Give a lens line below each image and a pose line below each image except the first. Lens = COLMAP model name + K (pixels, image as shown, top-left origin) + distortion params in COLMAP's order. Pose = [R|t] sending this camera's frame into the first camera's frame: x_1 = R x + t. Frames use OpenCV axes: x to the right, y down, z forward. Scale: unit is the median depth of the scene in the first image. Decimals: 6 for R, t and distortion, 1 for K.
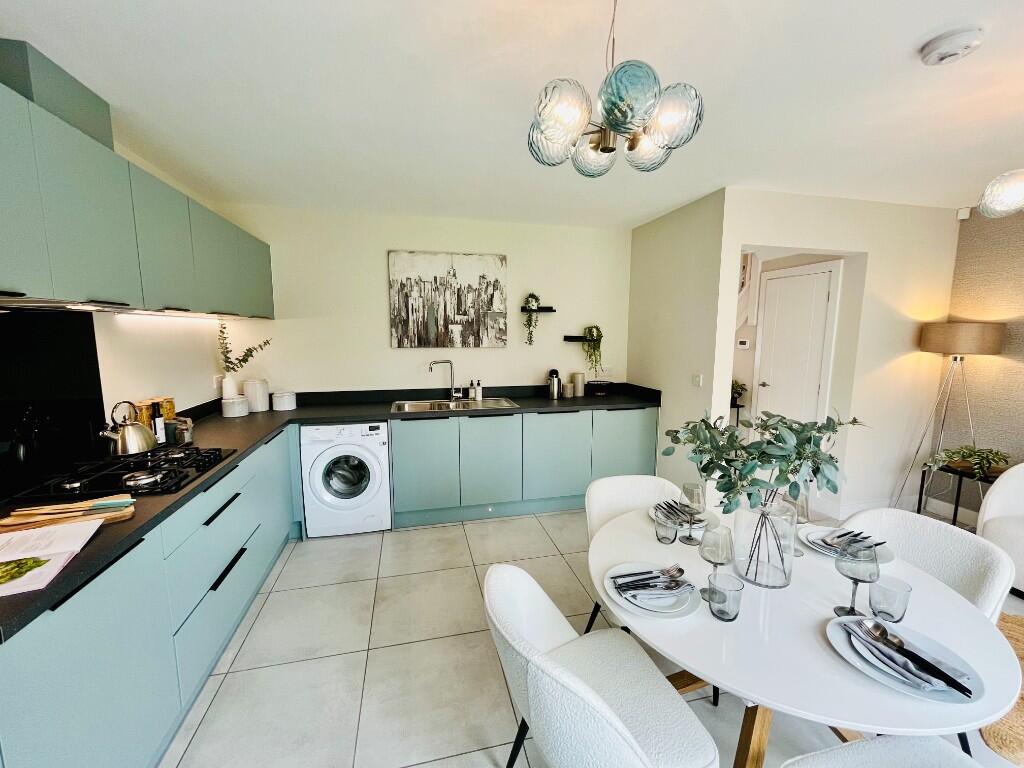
lens RADIAL K [[420.8, 0, 514.0], [0, 420.8, 385.3], [0, 0, 1]] dist [-0.000738, -0.000112]
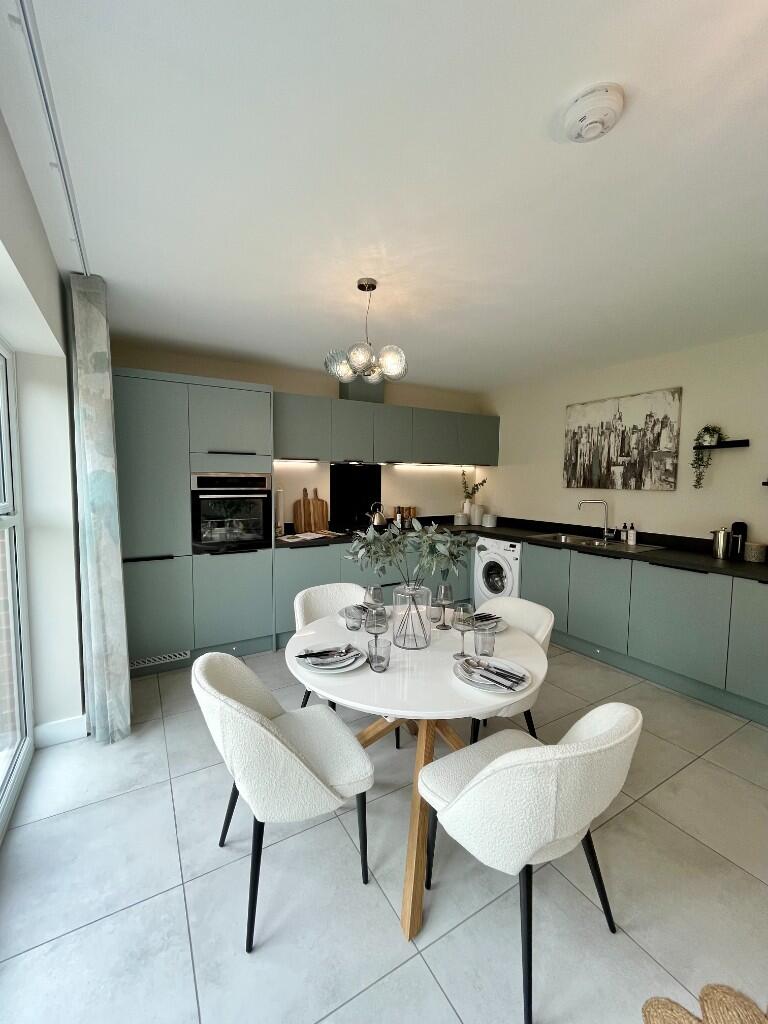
lens RADIAL K [[420.8, 0, 388.9], [0, 420.8, 511.2], [0, 0, 1]] dist [-0.000738, -0.000112]
pose [[0.298971, 0.077456, -0.951114, 0.672249], [-0.123727, 0.991433, 0.041847, -0.011530], [0.946207, 0.105168, 0.305993, 0.180705]]
